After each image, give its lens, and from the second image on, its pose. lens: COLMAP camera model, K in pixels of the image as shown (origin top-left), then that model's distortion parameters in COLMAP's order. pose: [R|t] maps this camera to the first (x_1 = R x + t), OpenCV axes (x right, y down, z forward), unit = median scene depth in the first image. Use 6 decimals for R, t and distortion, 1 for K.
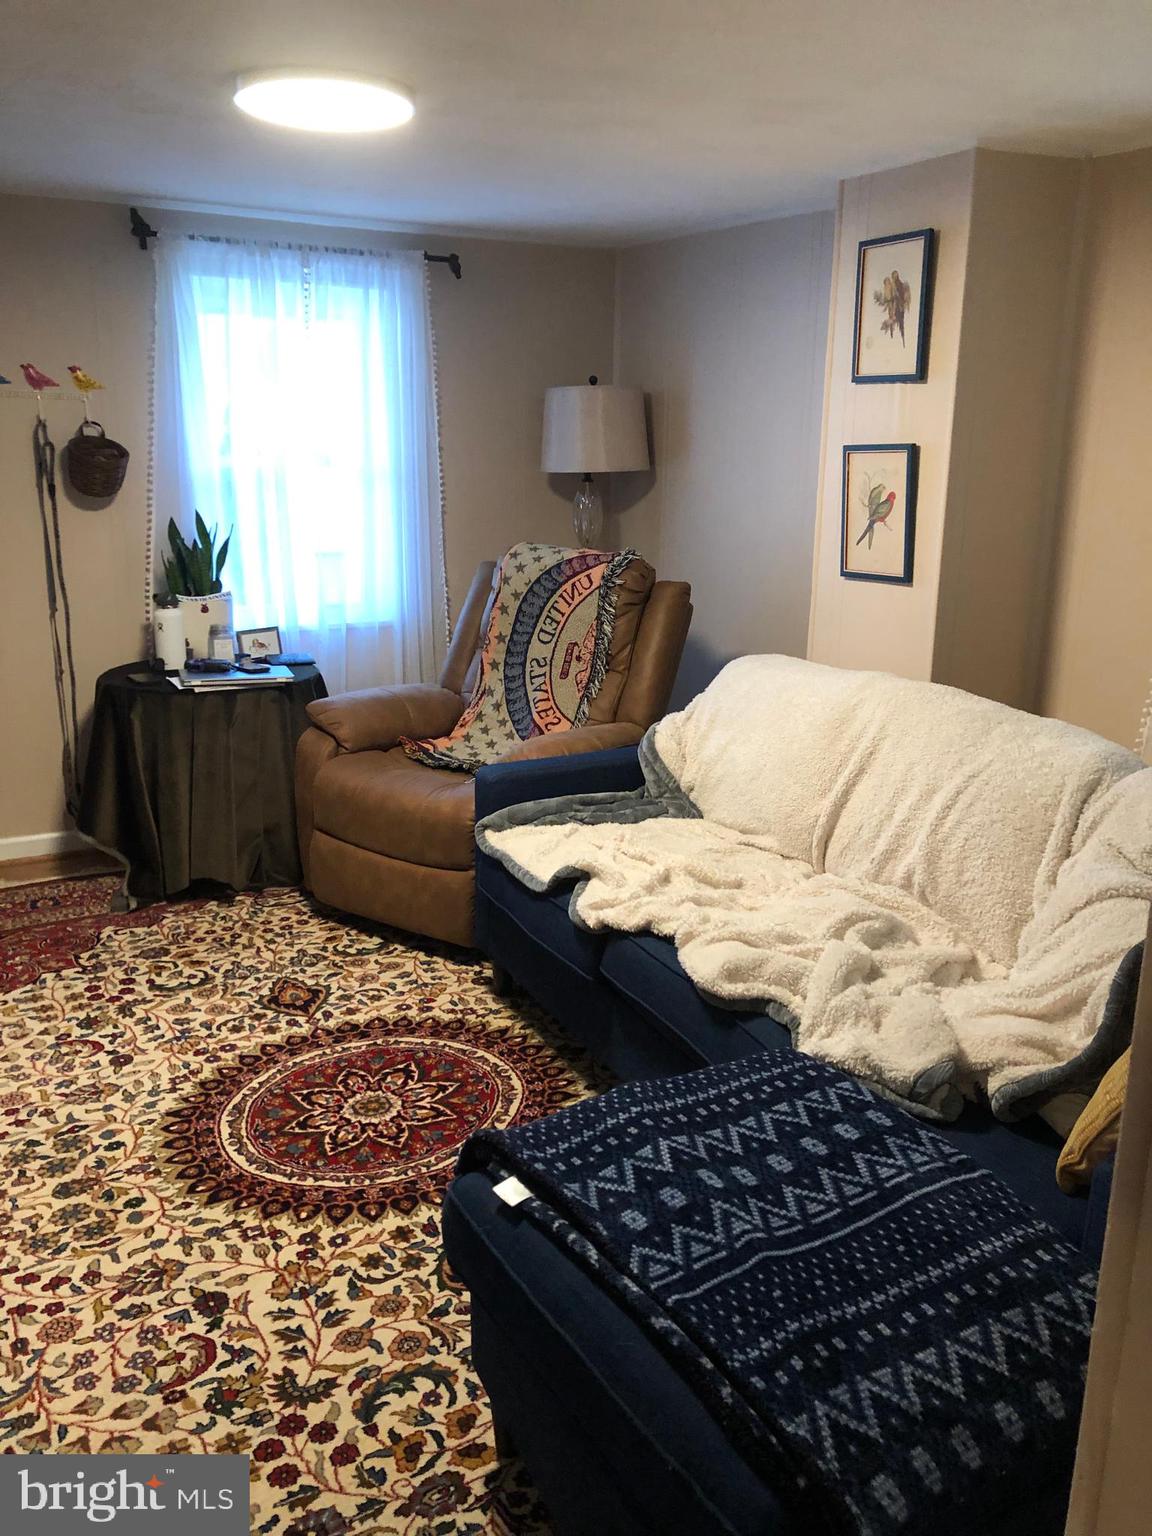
lens RADIAL K [[1272.0, 0, 574.5], [0, 1272.0, 768.0], [0, 0, 1]] dist [0.022082, 0.000217]
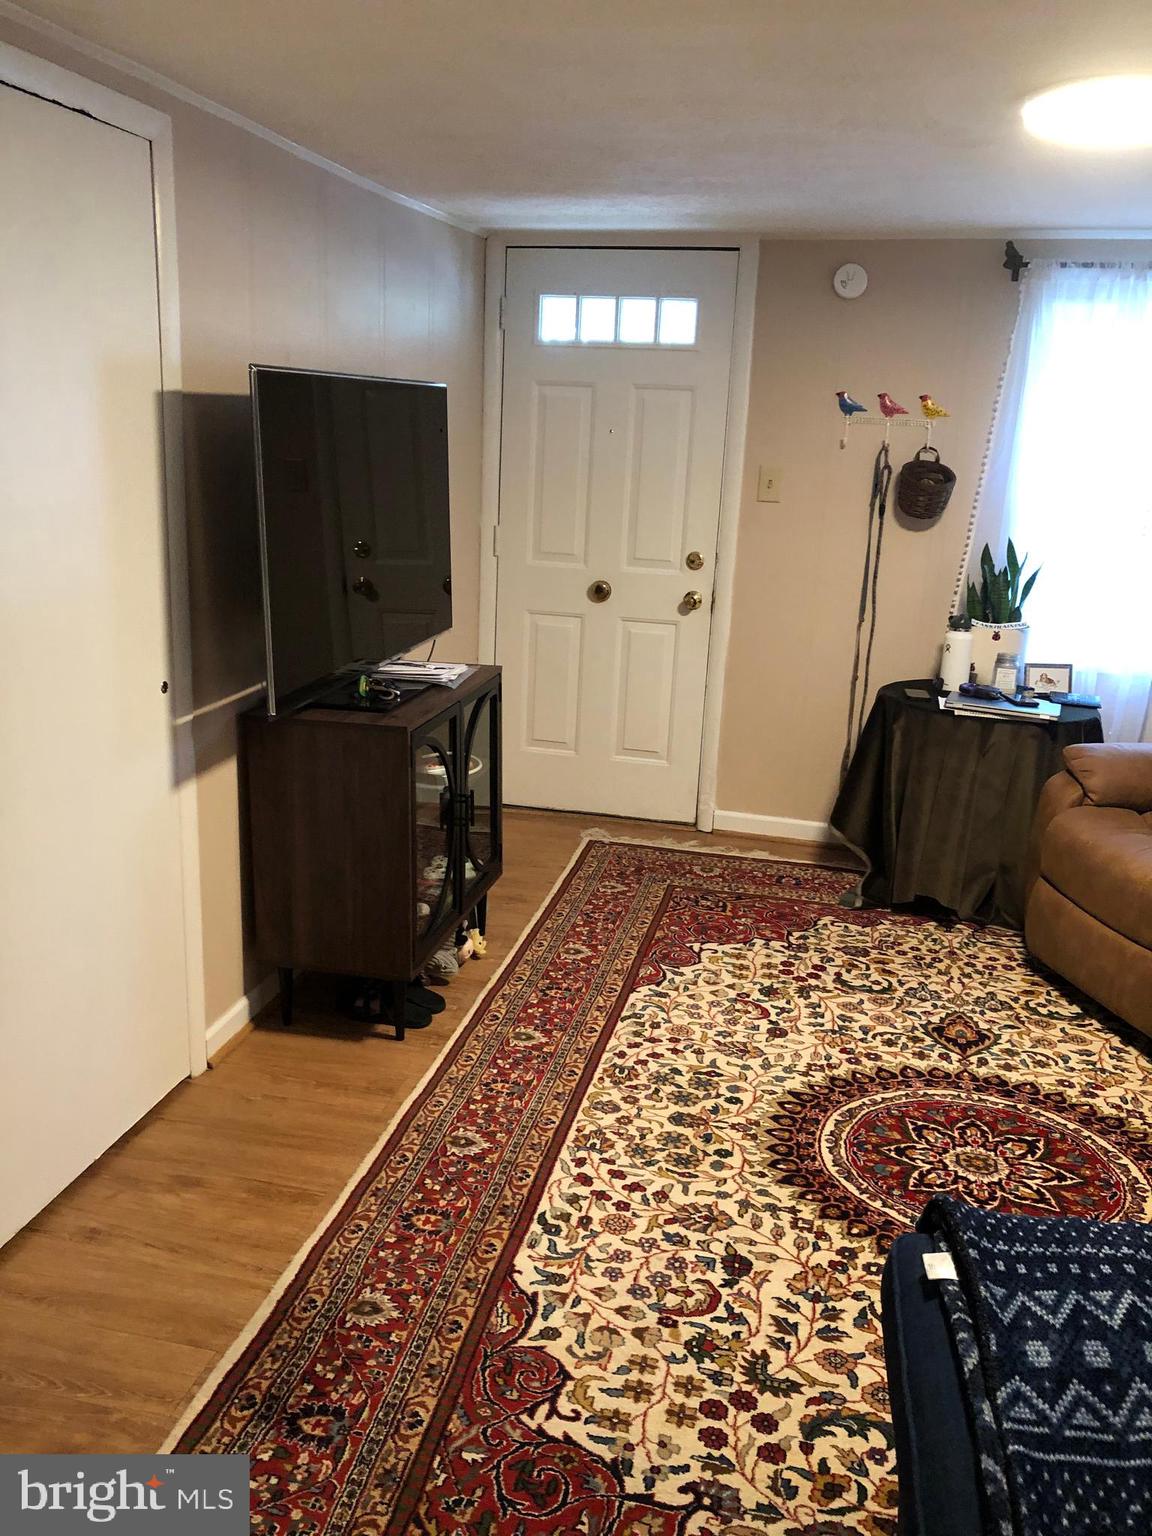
lens RADIAL K [[1272.0, 0, 570.7], [0, 1272.0, 767.9], [0, 0, 1]] dist [0.022082, 0.000217]
pose [[0.730370, 0.191665, -0.655610, 0.176718], [-0.209360, 0.976443, 0.052225, -0.008375], [0.650175, 0.099114, 0.753292, 0.053899]]
